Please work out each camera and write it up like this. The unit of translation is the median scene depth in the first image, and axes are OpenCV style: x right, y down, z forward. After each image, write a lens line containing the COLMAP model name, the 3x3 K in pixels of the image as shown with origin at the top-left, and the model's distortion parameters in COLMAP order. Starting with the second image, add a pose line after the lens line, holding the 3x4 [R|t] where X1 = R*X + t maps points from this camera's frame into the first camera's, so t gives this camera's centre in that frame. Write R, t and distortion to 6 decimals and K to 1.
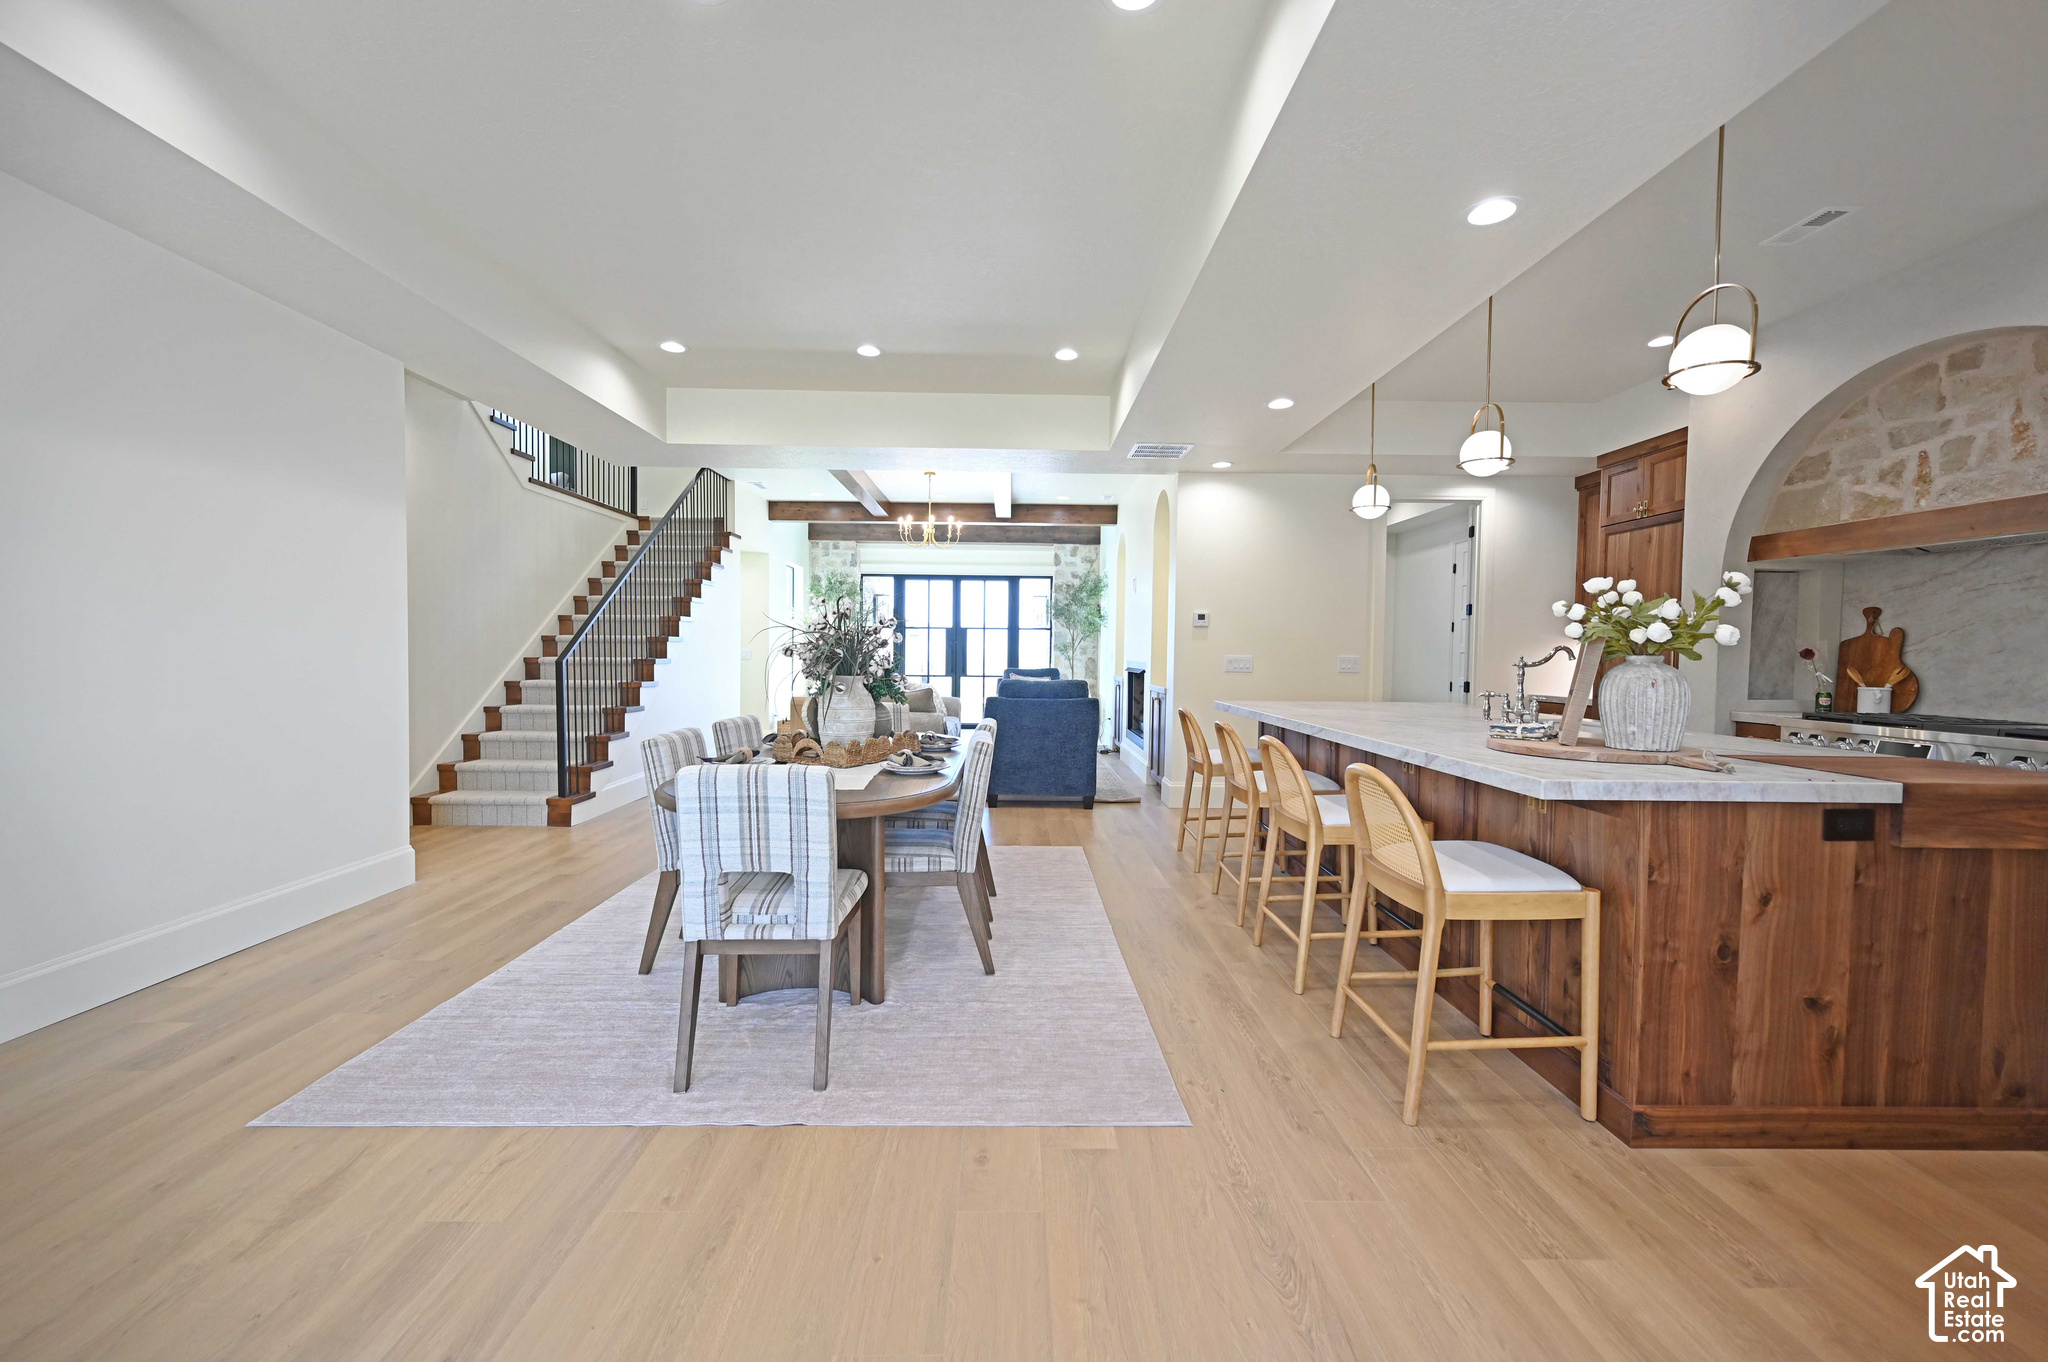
lens RADIAL K [[795.2, 0, 1031.7], [0, 795.2, 678.4], [0, 0, 1]] dist [-0.000797, -0.000065]
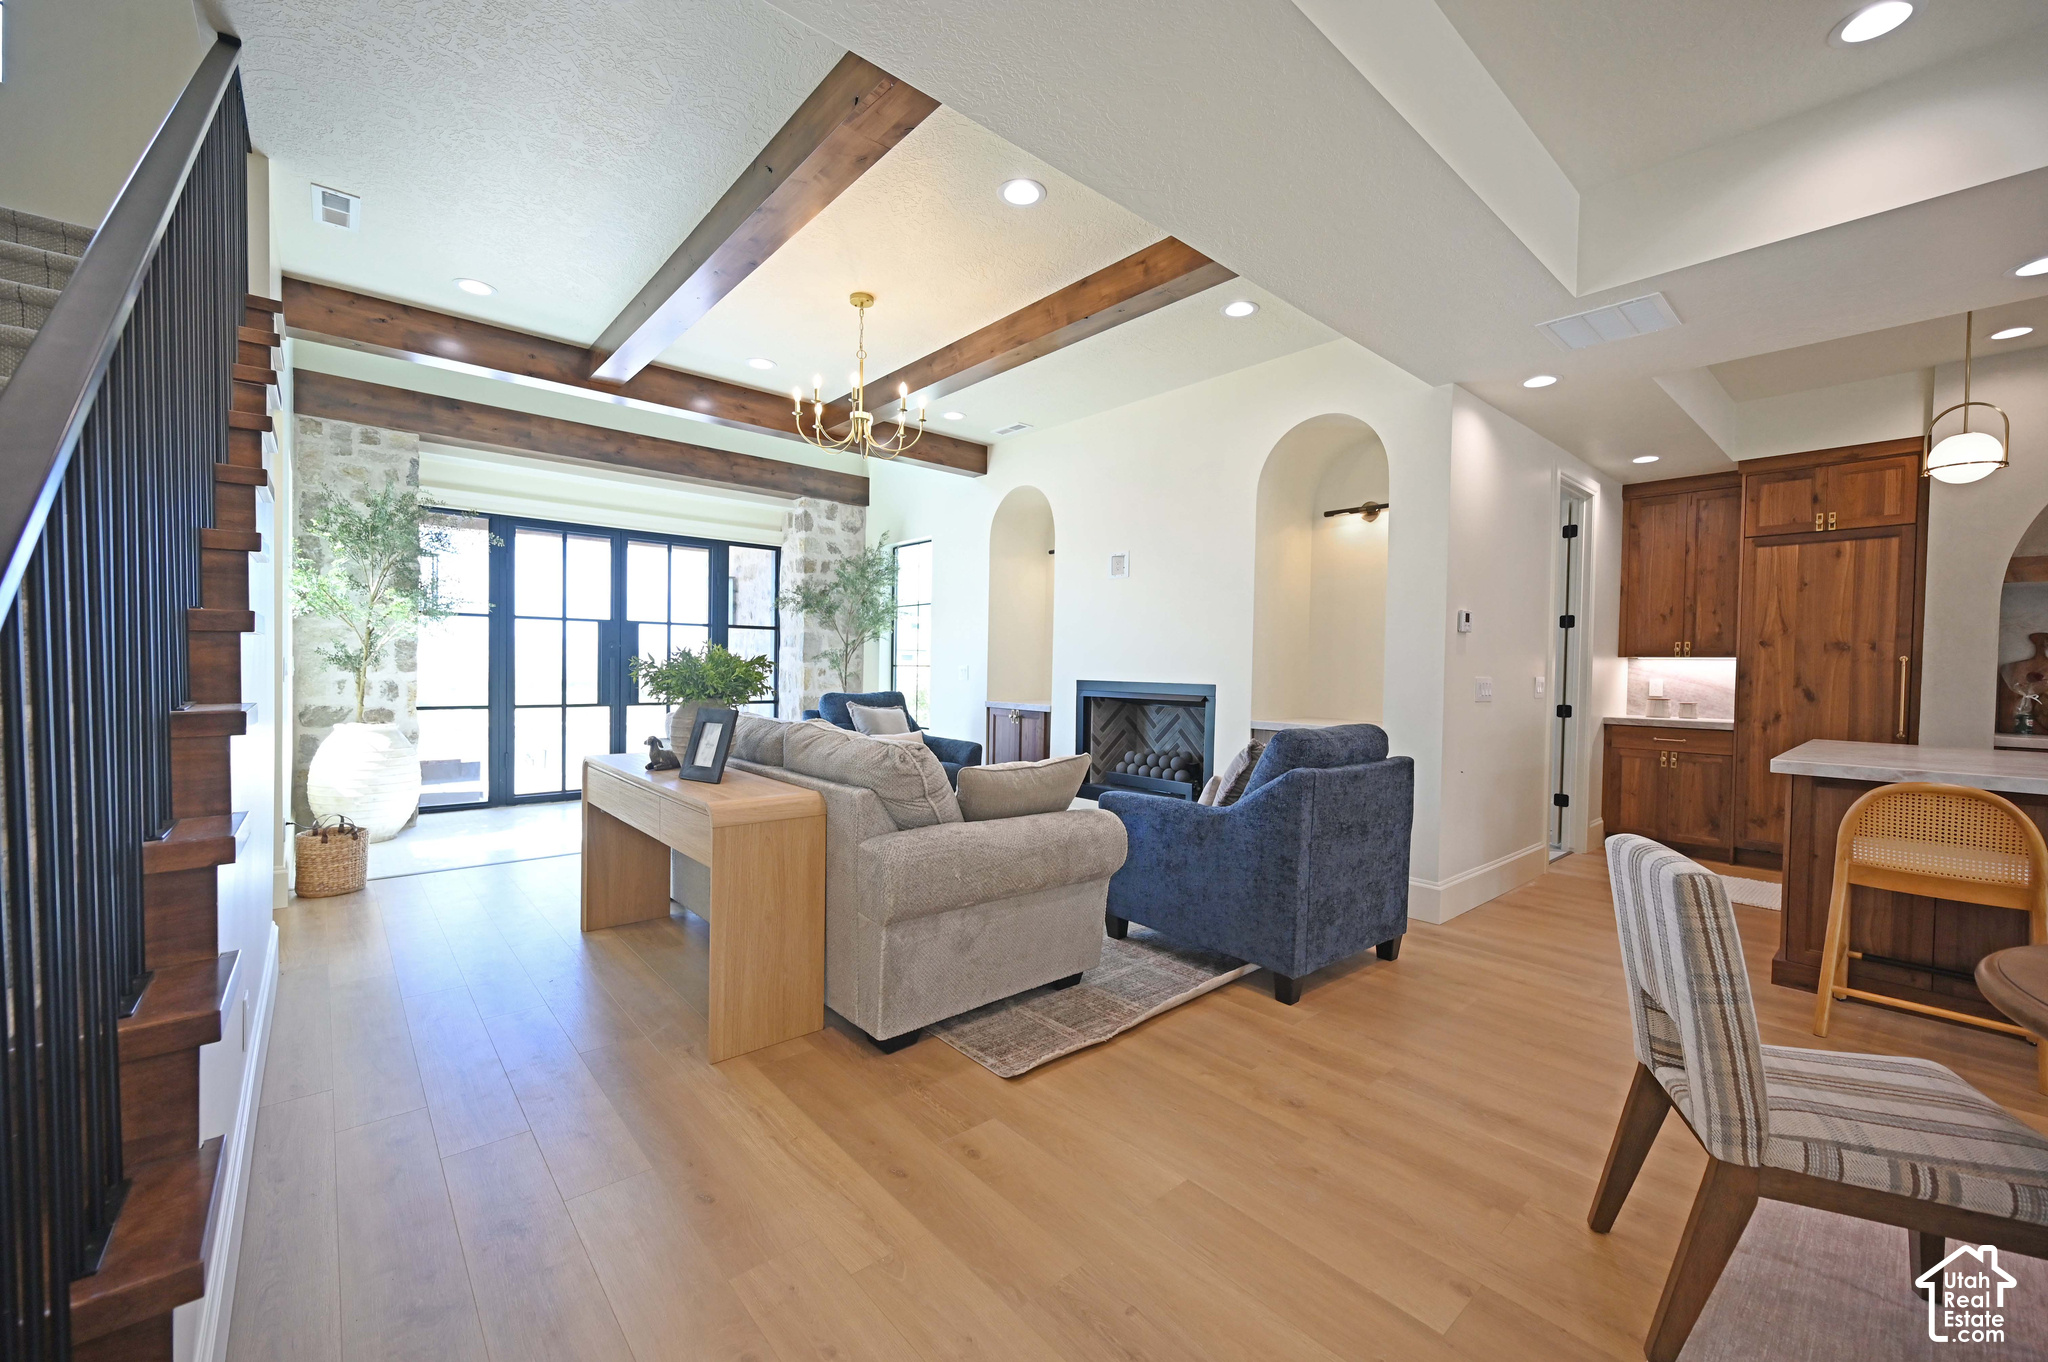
lens RADIAL K [[807.8, 0, 1022.5], [0, 807.8, 640.6], [0, 0, 1]] dist [-0.000684, -0.000059]
pose [[0.762222, 0.021539, 0.646957, -0.721630], [0.014672, 0.998615, -0.050533, -0.046321], [-0.647149, 0.048010, 0.760850, 1.094191]]
